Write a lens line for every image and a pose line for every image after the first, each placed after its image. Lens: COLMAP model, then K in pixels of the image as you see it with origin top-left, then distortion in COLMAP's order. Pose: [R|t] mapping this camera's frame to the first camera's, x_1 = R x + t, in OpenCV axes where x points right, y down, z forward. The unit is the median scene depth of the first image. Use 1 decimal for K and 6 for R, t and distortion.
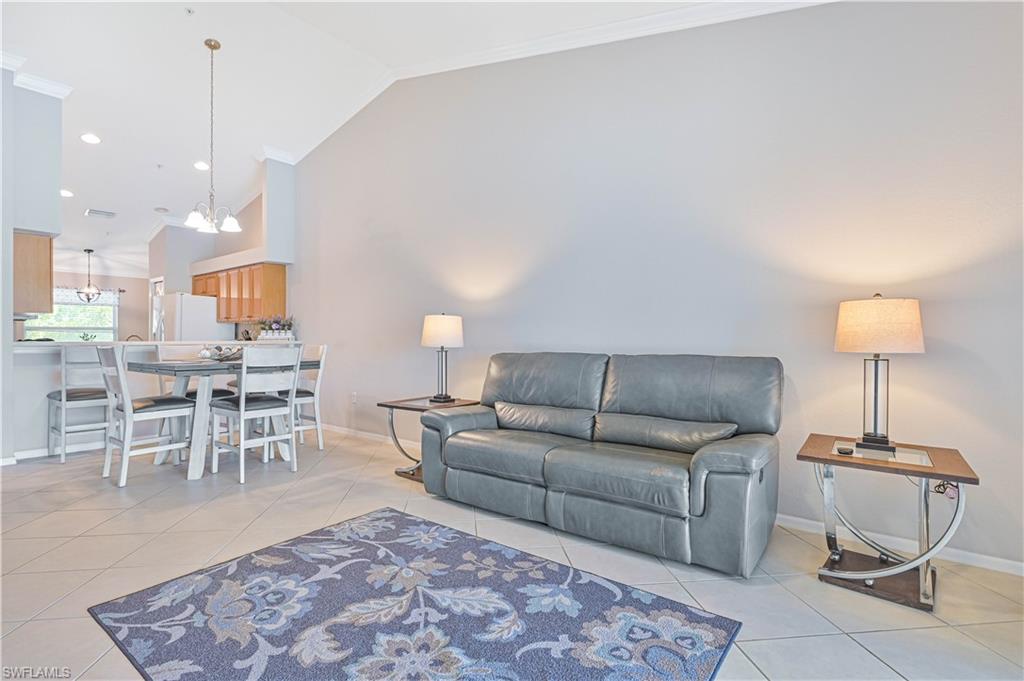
lens RADIAL K [[493.4, 0, 511.7], [0, 493.4, 340.3], [0, 0, 1]] dist [0.000654, -0.000293]
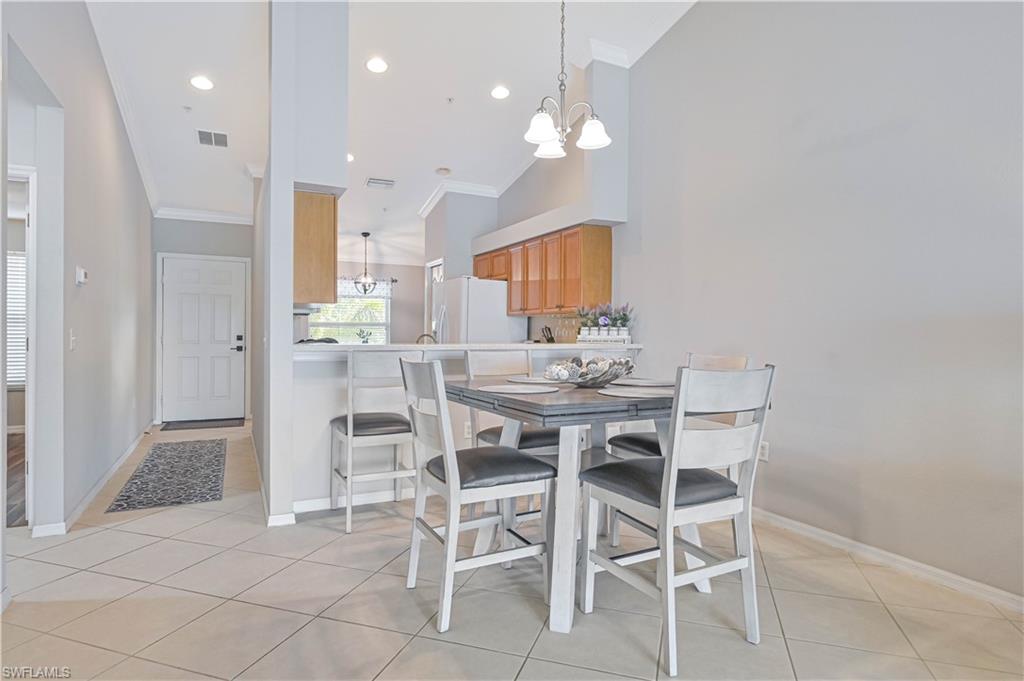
lens RADIAL K [[560.4, 0, 516.1], [0, 560.4, 338.0], [0, 0, 1]] dist [-0.002437, -0.000278]
pose [[0.910135, 0.008873, -0.414216, -0.437508], [-0.007974, 0.999961, 0.003901, -0.012396], [0.414235, -0.000247, 0.910170, 0.452672]]
